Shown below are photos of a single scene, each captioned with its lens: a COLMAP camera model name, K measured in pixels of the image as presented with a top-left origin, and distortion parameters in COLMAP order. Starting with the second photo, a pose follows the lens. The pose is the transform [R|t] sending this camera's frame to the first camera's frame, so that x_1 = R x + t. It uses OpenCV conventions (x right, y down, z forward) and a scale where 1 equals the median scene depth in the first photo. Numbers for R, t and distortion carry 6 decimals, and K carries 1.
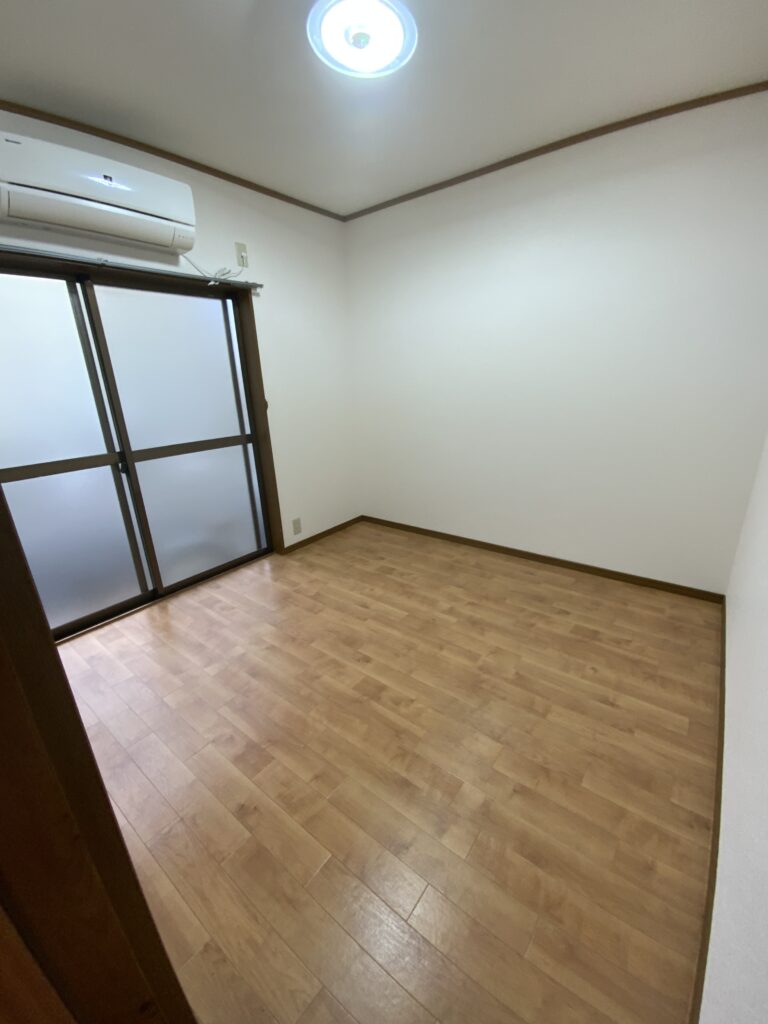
lens RADIAL K [[409.7, 0, 389.6], [0, 409.7, 512.5], [0, 0, 1]] dist [0.017817, -0.017373]
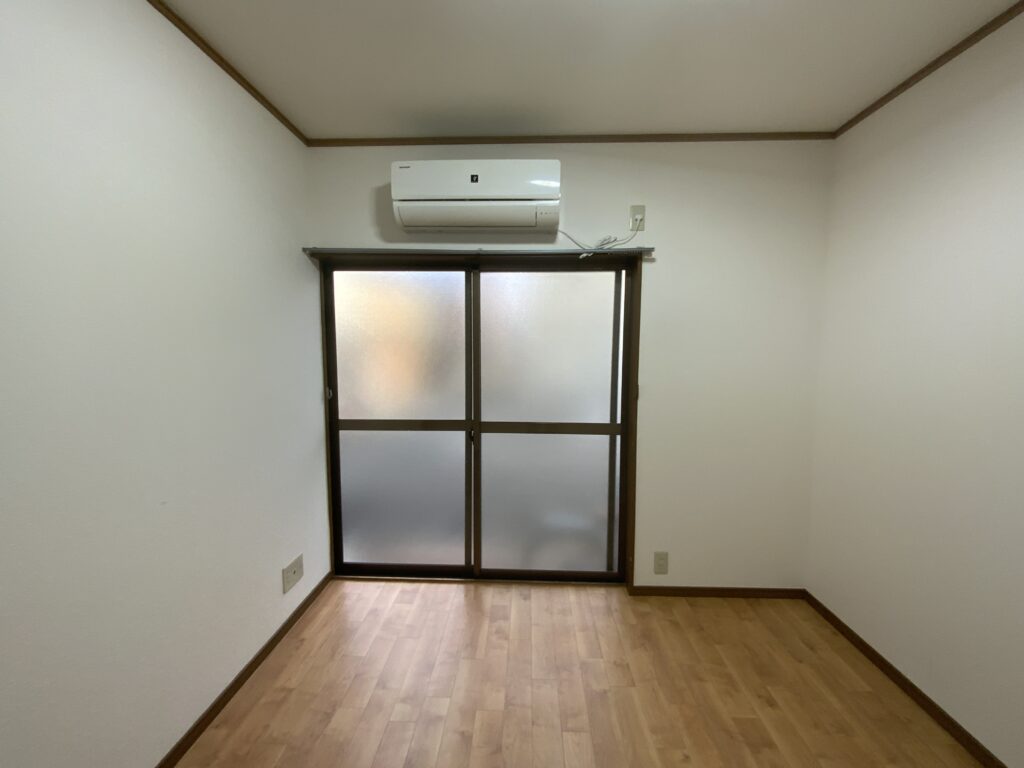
lens RADIAL K [[409.7, 0, 512.0], [0, 409.7, 384.0], [0, 0, 1]] dist [0.017817, -0.017373]
pose [[0.579735, 0.106341, -0.807836, 0.196273], [-0.282608, 0.956144, -0.076946, -0.163336], [0.764225, 0.272909, 0.584363, 0.398112]]
